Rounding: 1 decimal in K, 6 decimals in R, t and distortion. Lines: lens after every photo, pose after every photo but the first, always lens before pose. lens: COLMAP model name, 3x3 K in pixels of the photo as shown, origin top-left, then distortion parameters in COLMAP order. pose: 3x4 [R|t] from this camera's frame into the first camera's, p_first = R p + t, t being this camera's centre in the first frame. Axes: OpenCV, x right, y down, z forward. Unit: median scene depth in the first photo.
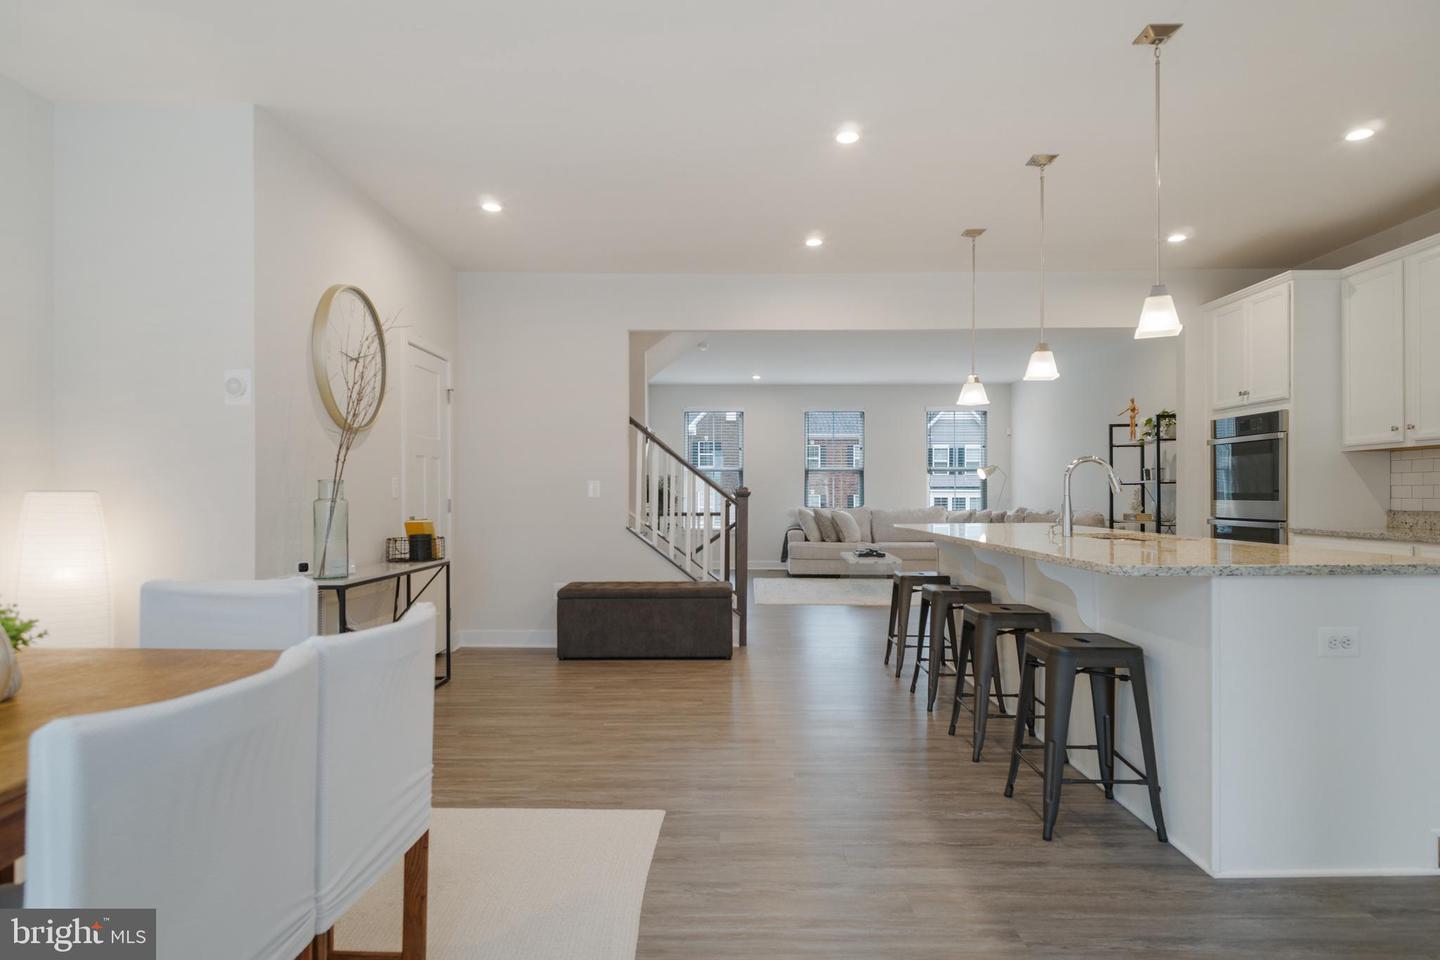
lens RADIAL K [[793.7, 0, 718.0], [0, 793.7, 488.5], [0, 0, 1]] dist [0.007448, -0.018993]
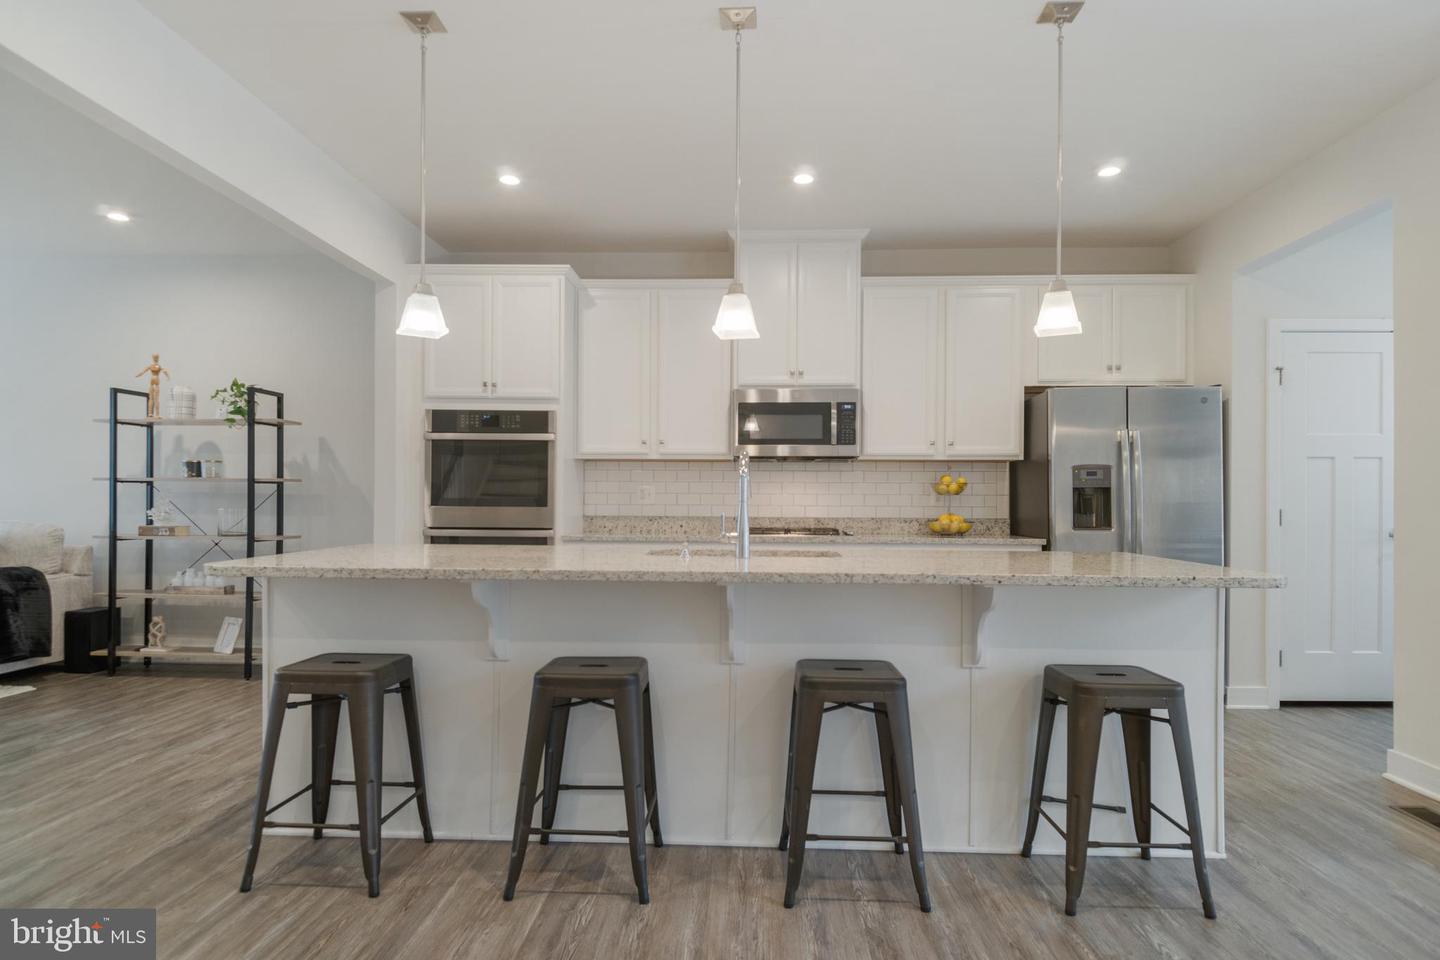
lens RADIAL K [[793.7, 0, 717.5], [0, 793.7, 502.6], [0, 0, 1]] dist [0.007448, -0.018993]
pose [[0.018480, 0.001134, 0.999829, -0.143814], [-0.017152, 0.999853, -0.000817, 0.004705], [-0.999682, -0.017134, 0.018497, 0.505949]]
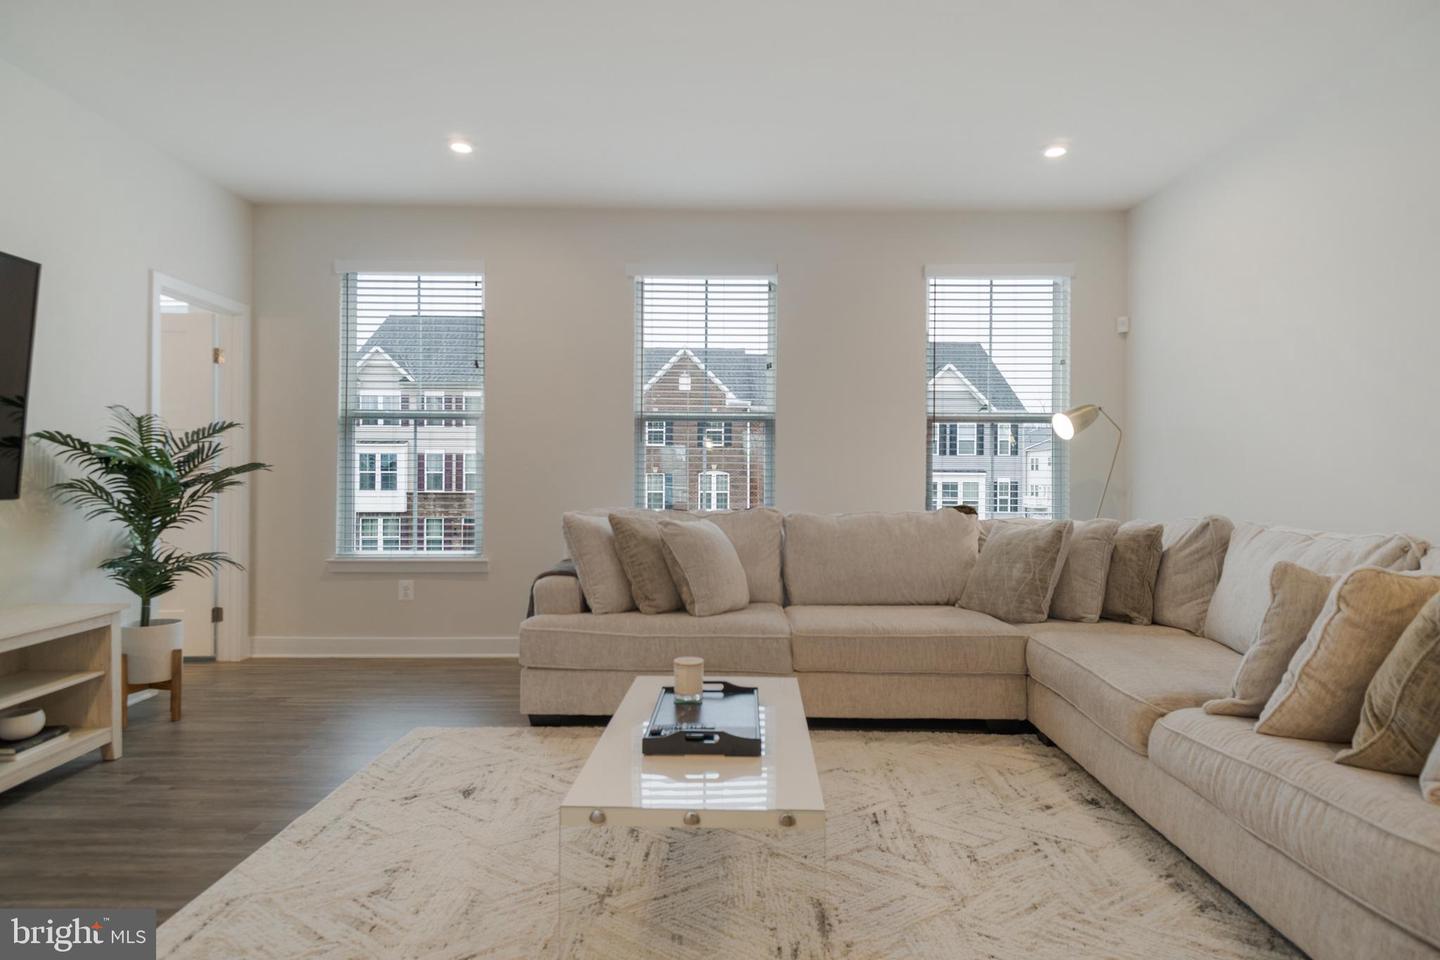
lens RADIAL K [[793.7, 0, 716.7], [0, 793.7, 473.8], [0, 0, 1]] dist [0.007448, -0.018993]
pose [[0.999849, 0.001601, 0.017304, 0.229177], [-0.001671, 0.999990, 0.004042, 0.007748], [-0.017298, -0.004071, 0.999842, 0.921272]]
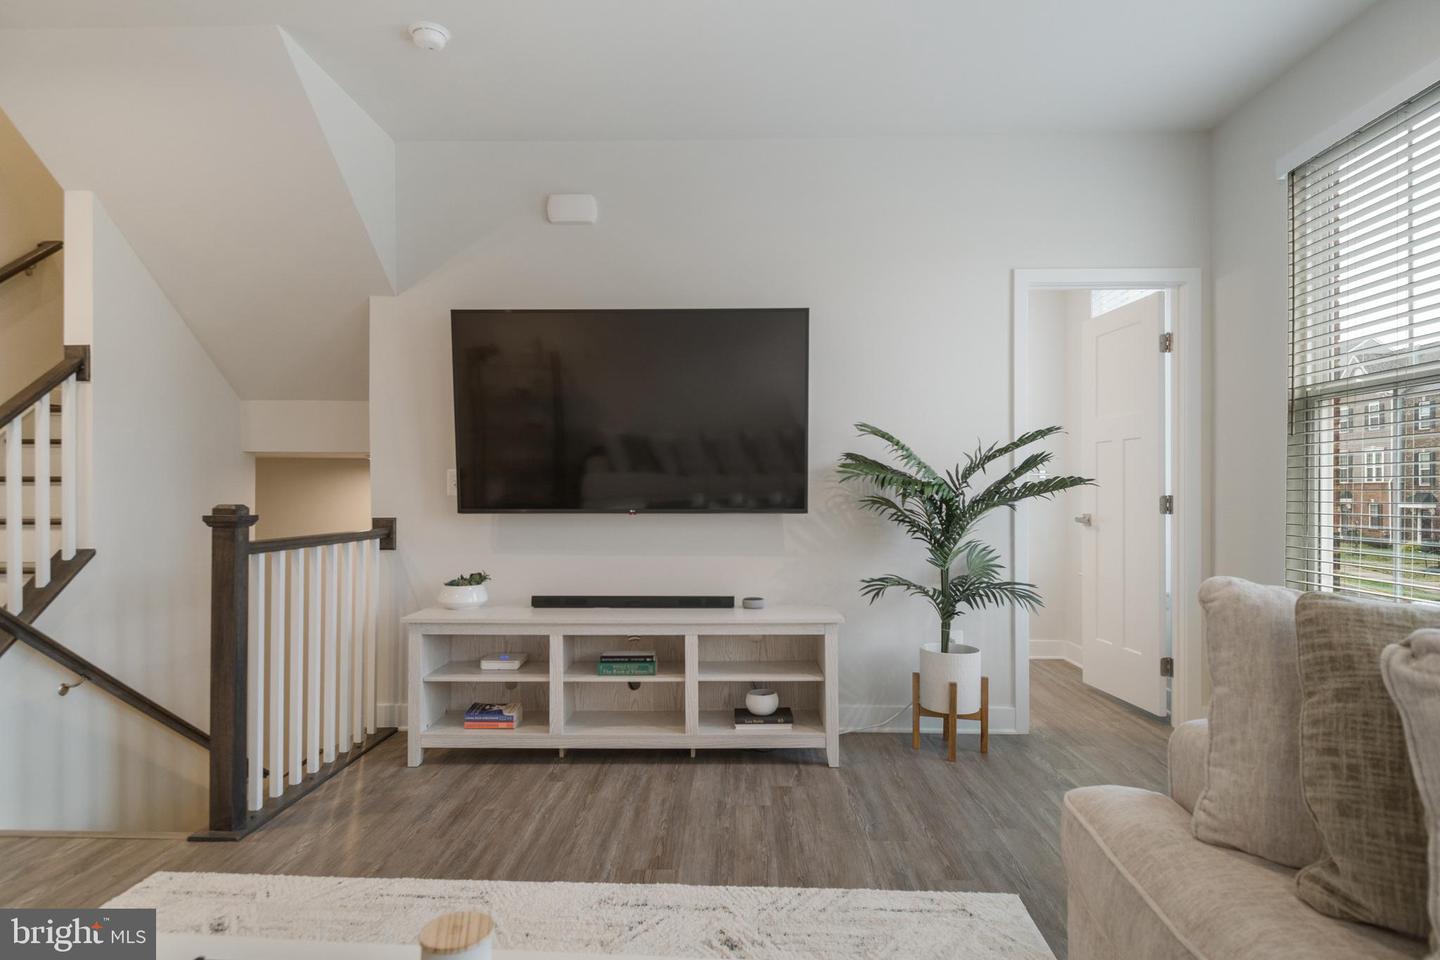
lens RADIAL K [[793.7, 0, 717.5], [0, 793.7, 489.6], [0, 0, 1]] dist [0.007448, -0.018993]
pose [[-0.017767, -0.010658, -0.999785, 0.351036], [0.008036, 0.999909, -0.010802, 0.013780], [0.999810, -0.008226, -0.017680, 1.282210]]
